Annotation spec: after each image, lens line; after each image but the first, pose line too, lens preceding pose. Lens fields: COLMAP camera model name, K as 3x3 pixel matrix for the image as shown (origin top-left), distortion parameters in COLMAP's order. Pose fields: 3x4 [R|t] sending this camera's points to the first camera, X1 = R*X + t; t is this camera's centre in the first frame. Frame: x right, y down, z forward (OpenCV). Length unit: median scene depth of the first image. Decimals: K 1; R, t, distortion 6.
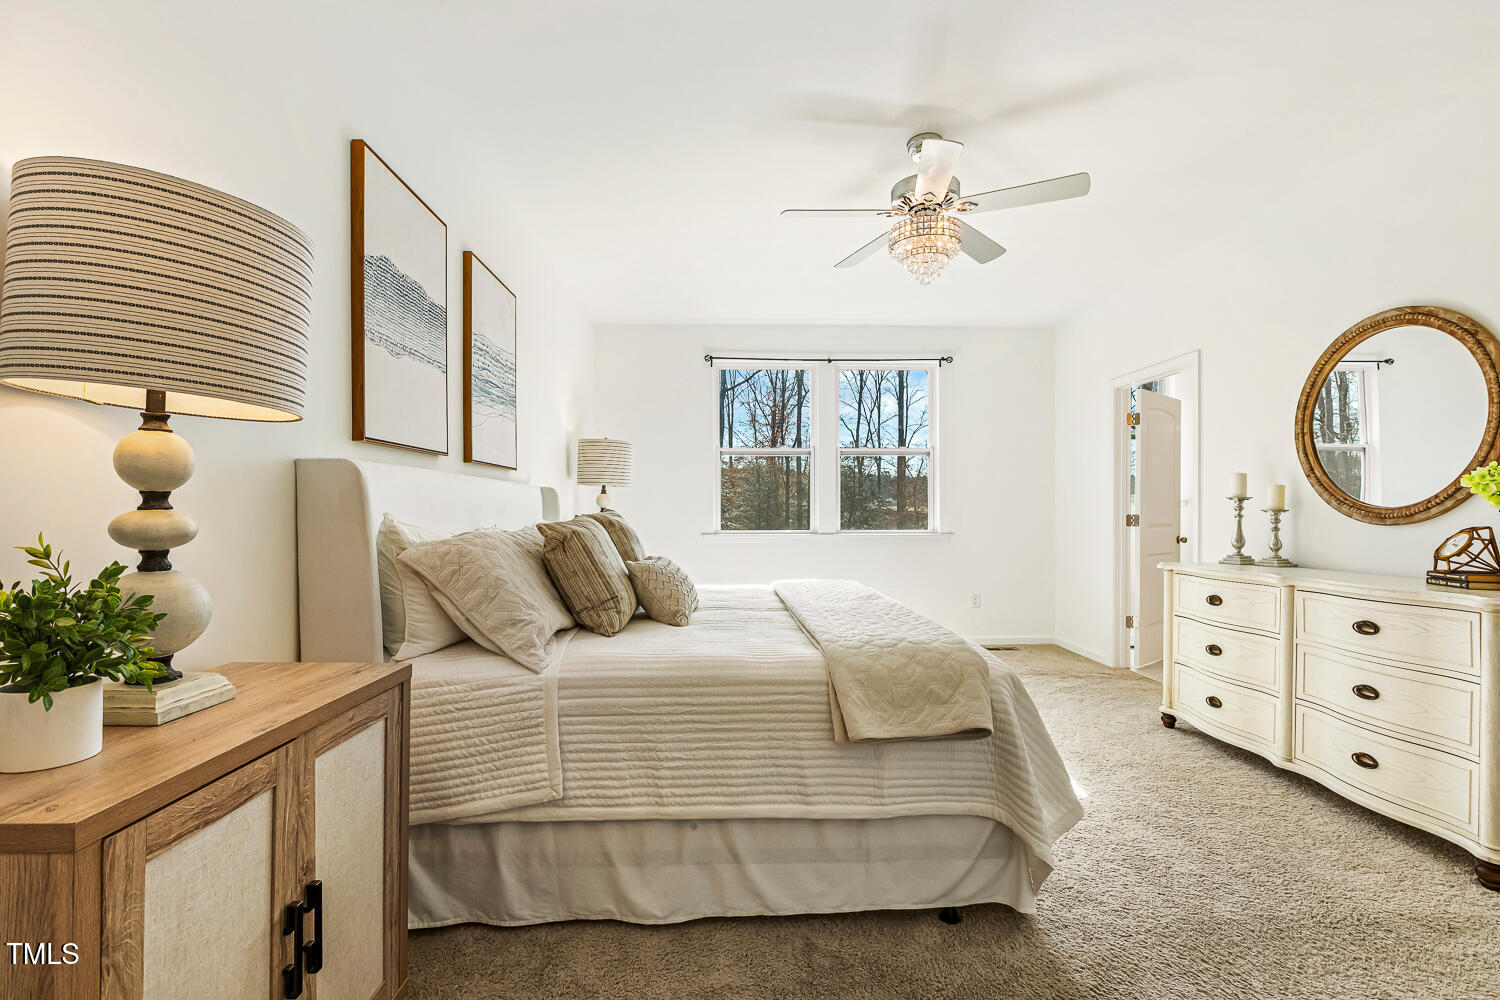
lens RADIAL K [[670.0, 0, 751.5], [0, 670.0, 499.6], [0, 0, 1]] dist [0.002781, 0.000261]
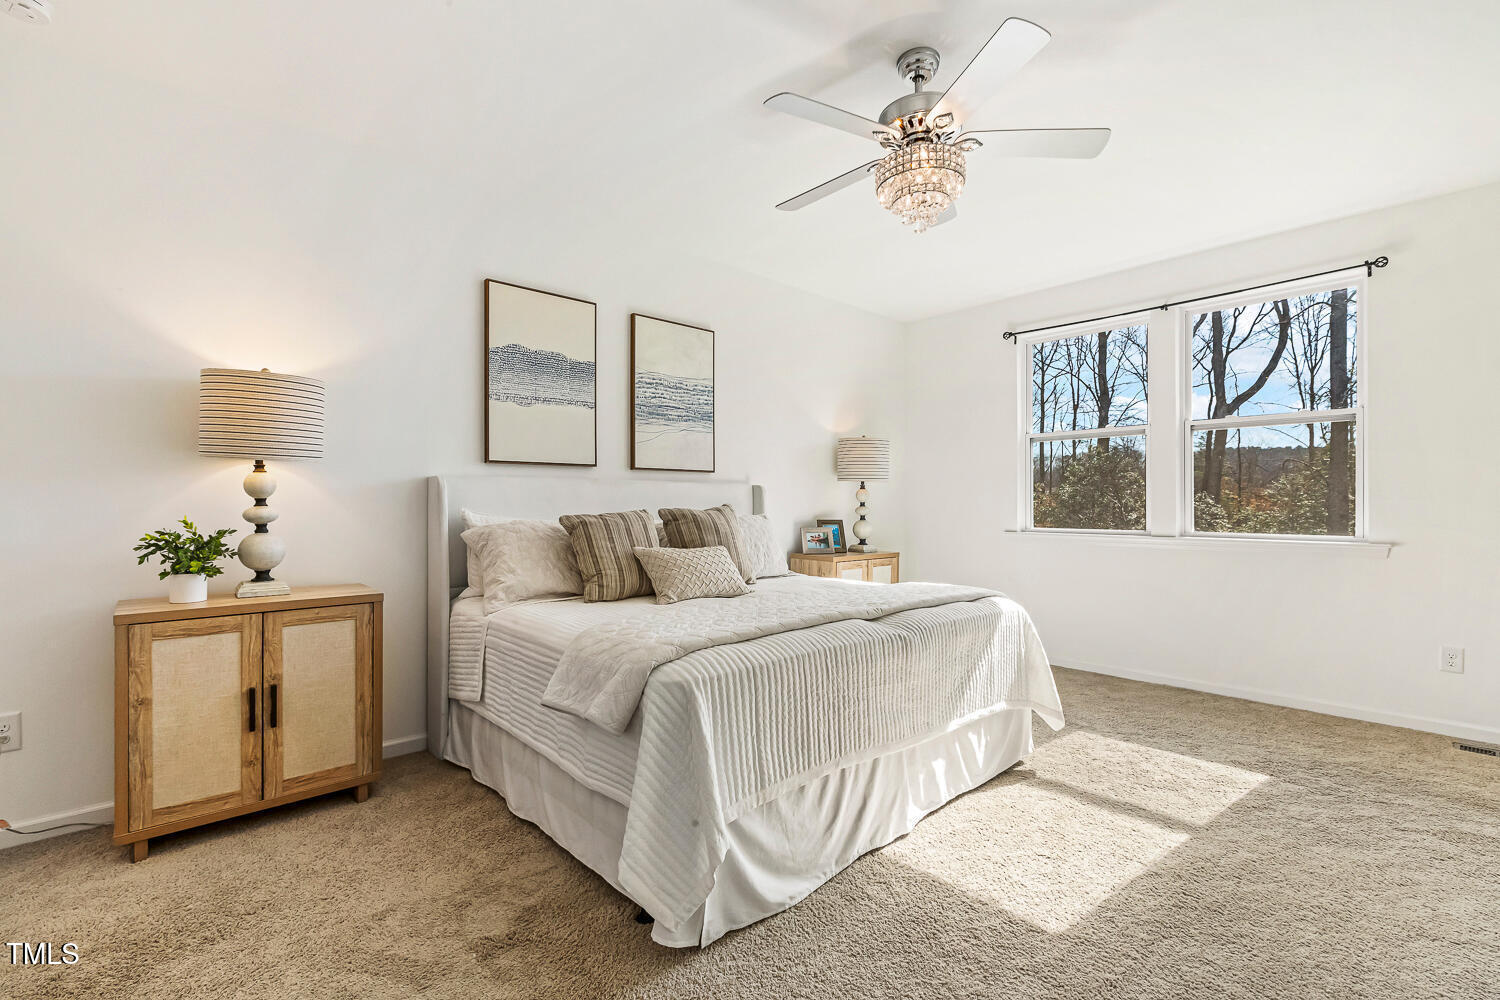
lens RADIAL K [[670.0, 0, 751.5], [0, 670.0, 499.6], [0, 0, 1]] dist [0.002781, 0.000261]
pose [[0.654658, -0.003875, -0.755916, 0.907220], [0.012338, 0.999908, 0.005560, -0.000786], [0.755825, -0.012966, 0.654646, 0.360369]]
